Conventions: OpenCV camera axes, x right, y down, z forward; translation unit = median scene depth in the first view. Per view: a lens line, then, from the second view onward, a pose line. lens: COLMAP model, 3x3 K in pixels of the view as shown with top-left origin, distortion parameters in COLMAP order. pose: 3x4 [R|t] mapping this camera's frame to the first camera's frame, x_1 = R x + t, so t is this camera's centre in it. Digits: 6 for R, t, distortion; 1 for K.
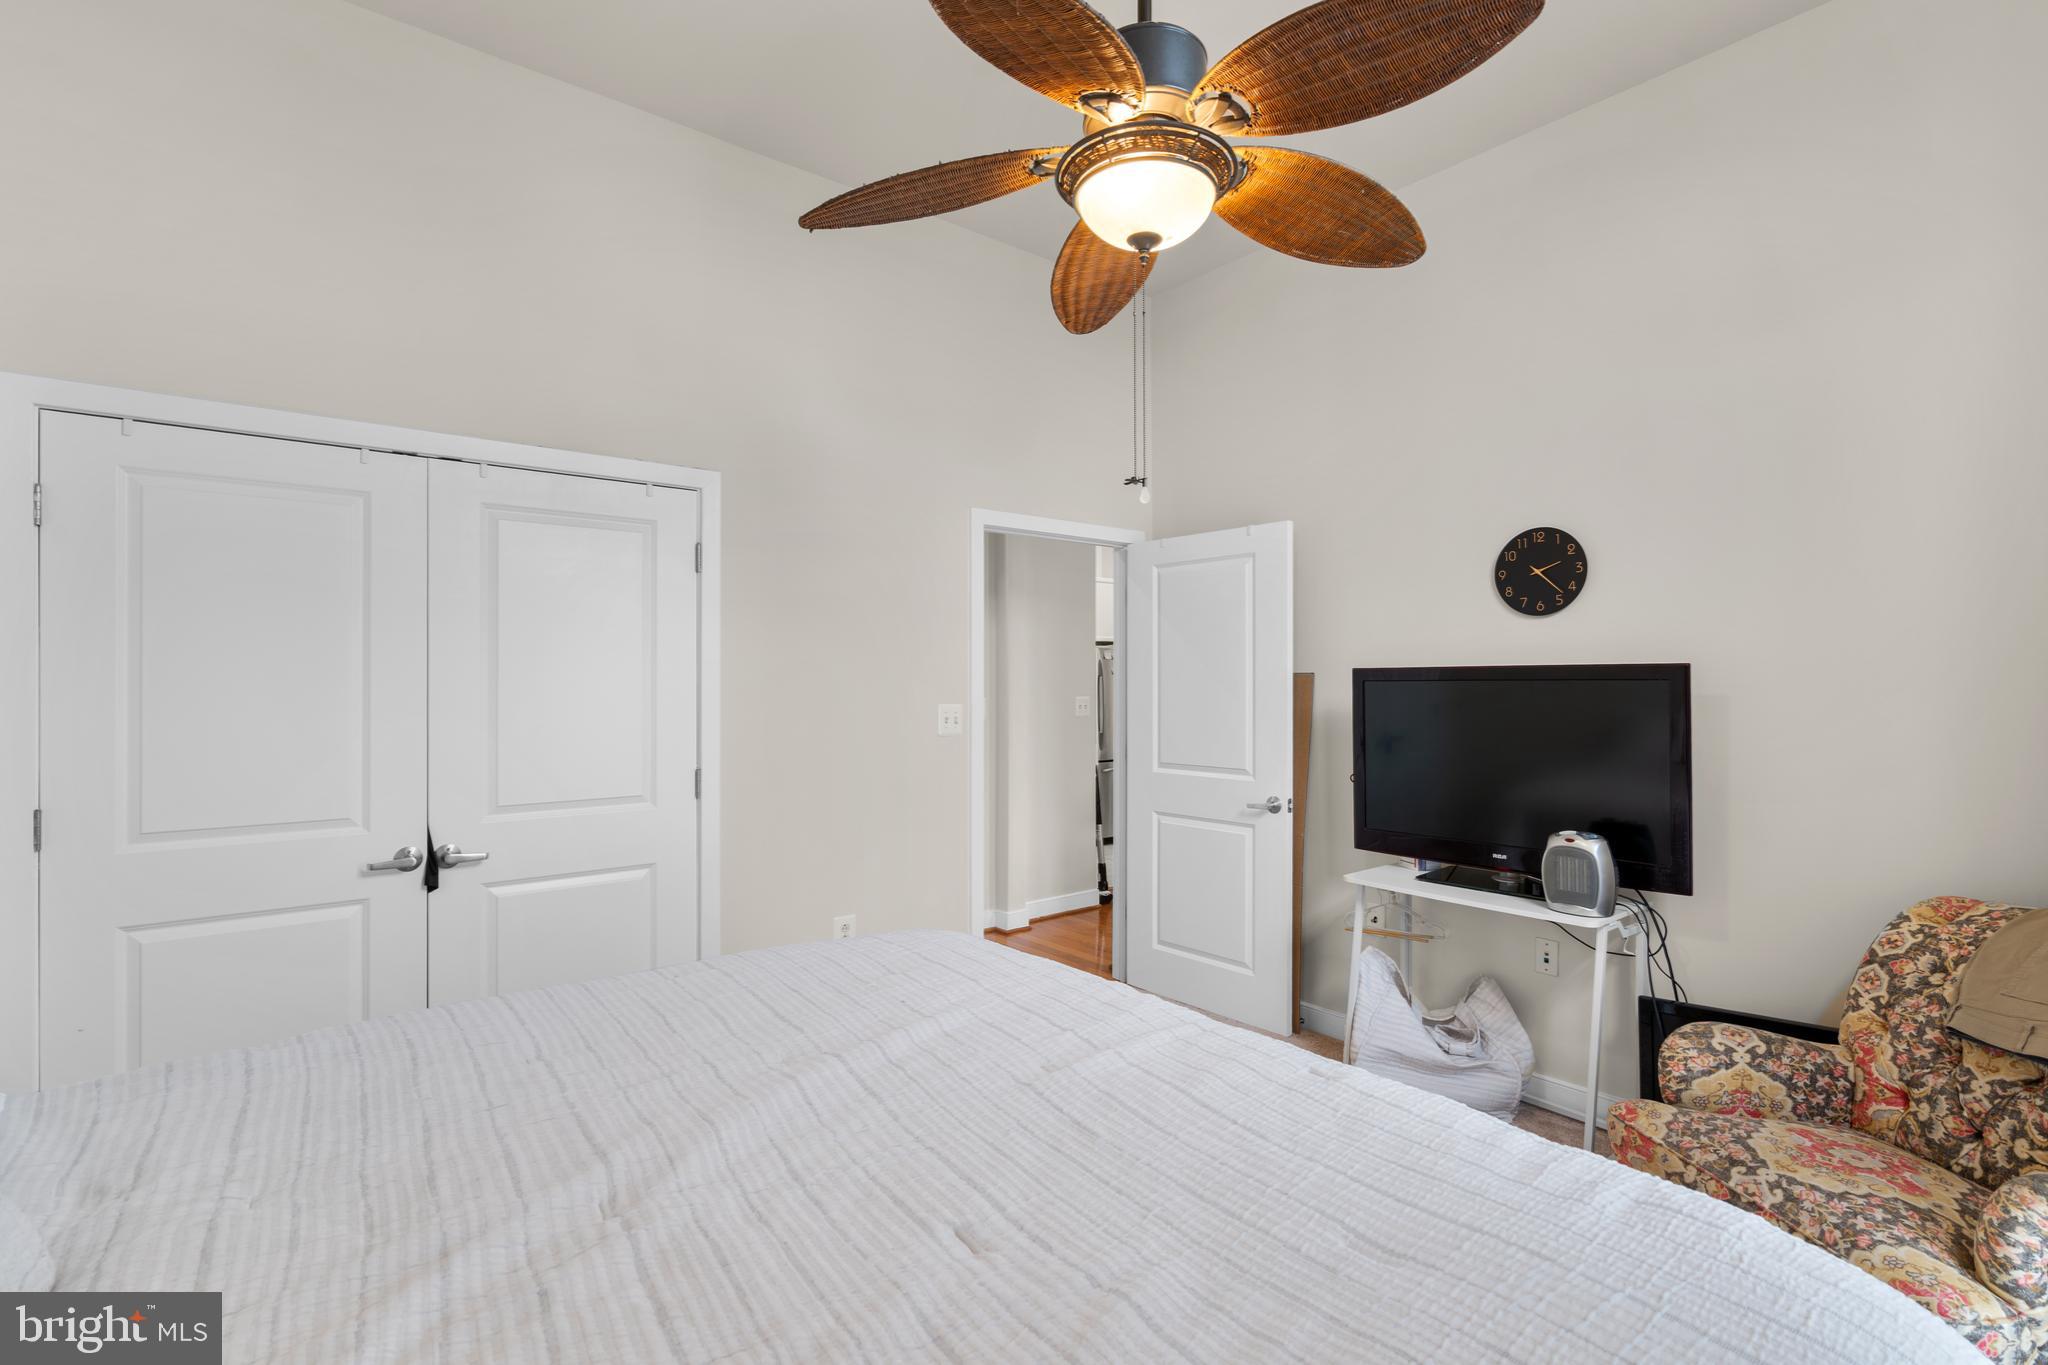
lens RADIAL K [[941.4, 0, 1016.3], [0, 941.4, 699.0], [0, 0, 1]] dist [0.002080, 0.000930]
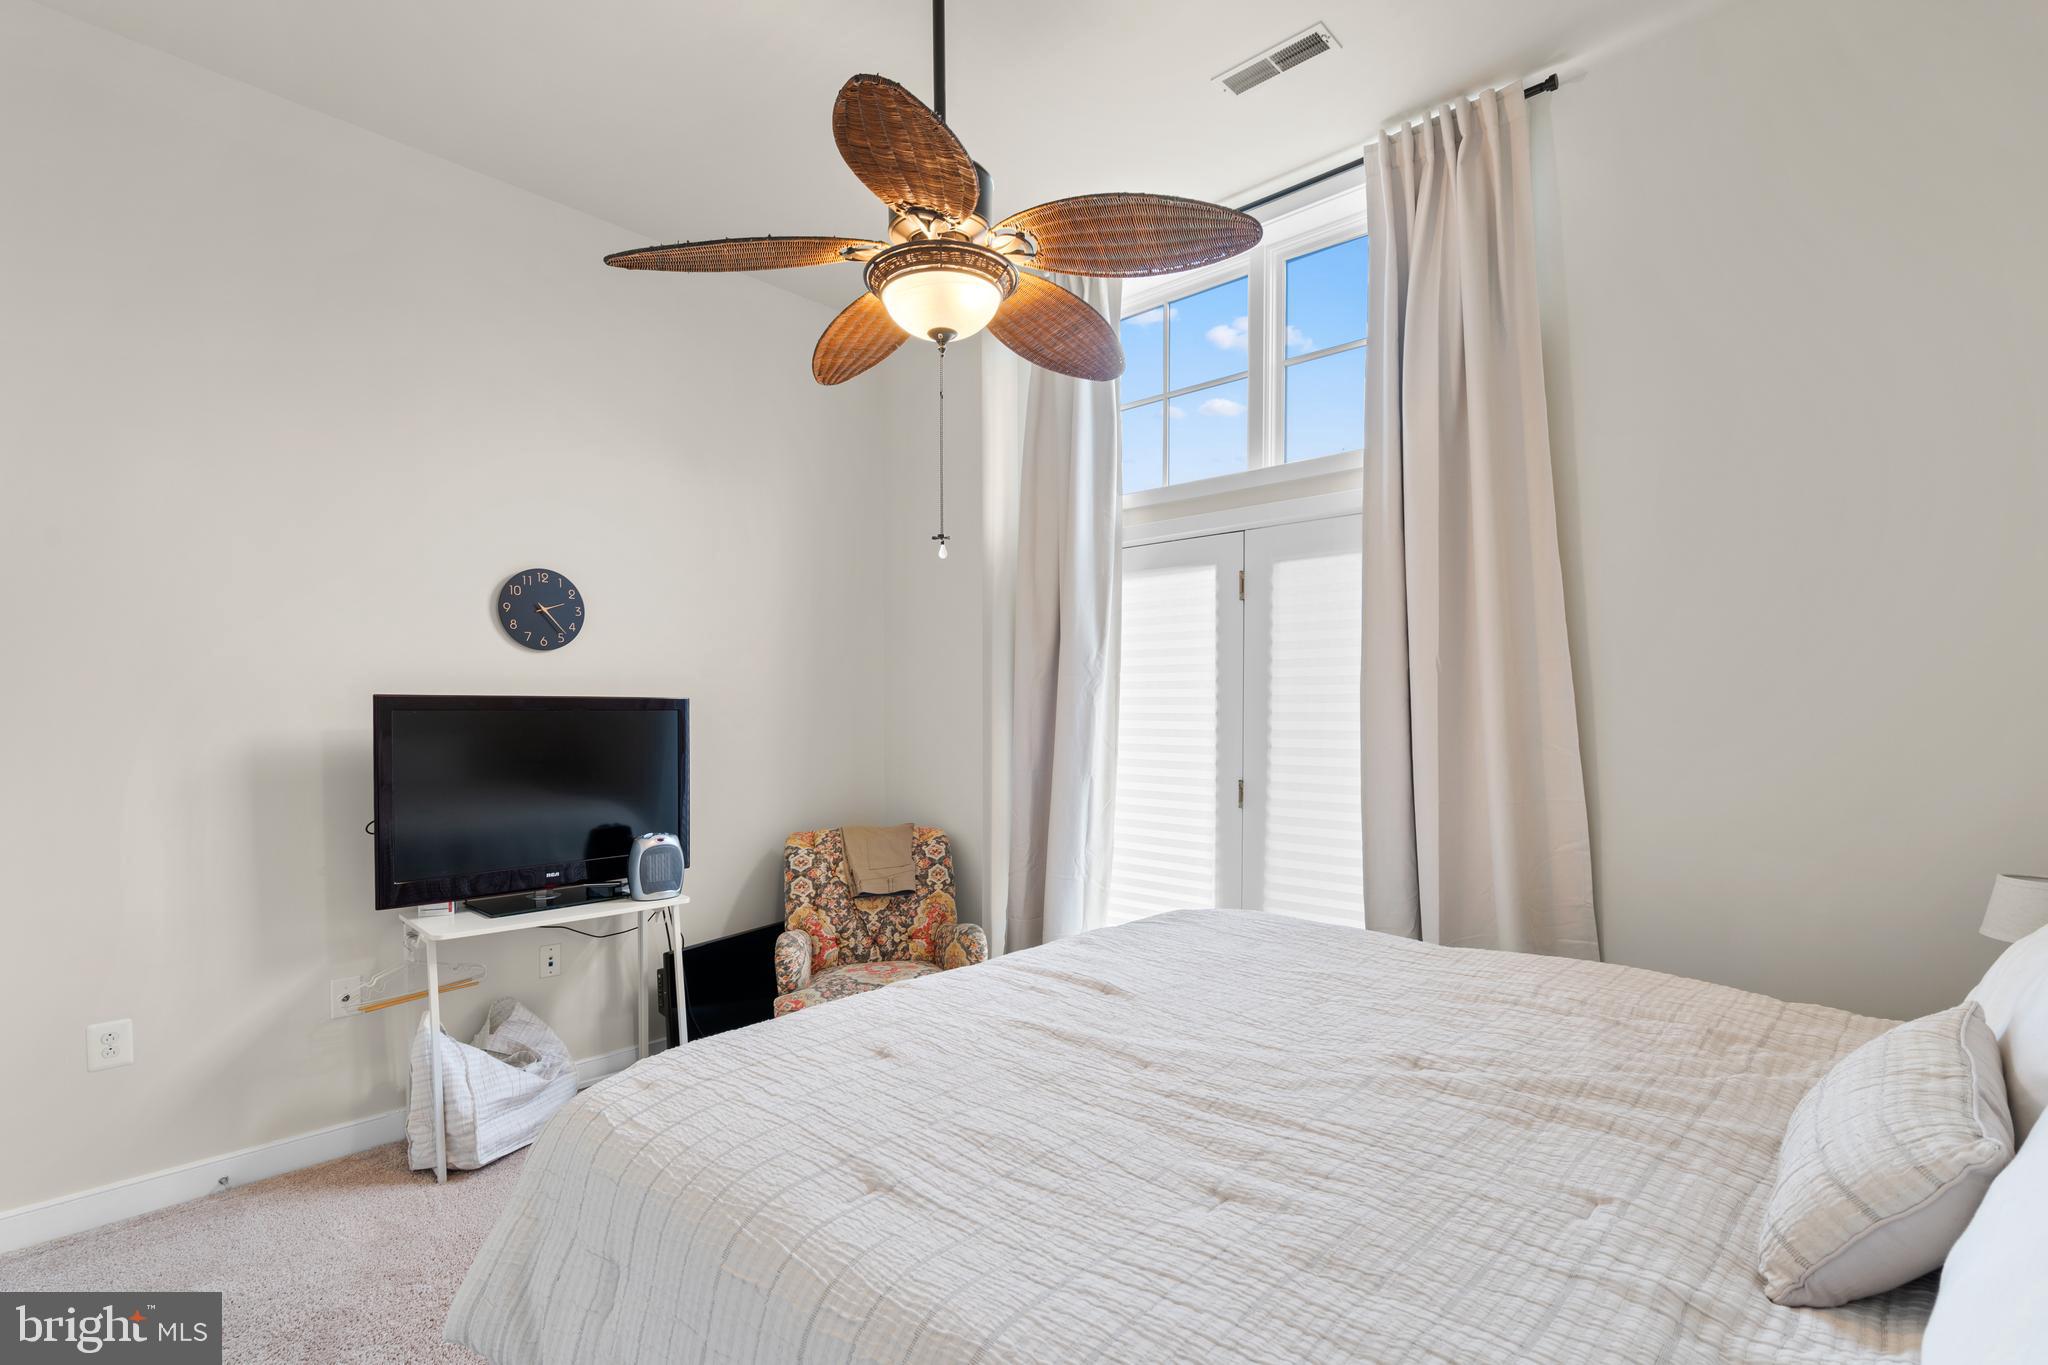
lens RADIAL K [[973.3, 0, 1025.3], [0, 973.3, 740.9], [0, 0, 1]] dist [-0.000910, -0.000025]
pose [[-0.155618, -0.028680, 0.987401, -0.745003], [0.015719, 0.999380, 0.031505, -0.011939], [-0.987692, 0.020424, -0.155070, 0.725725]]
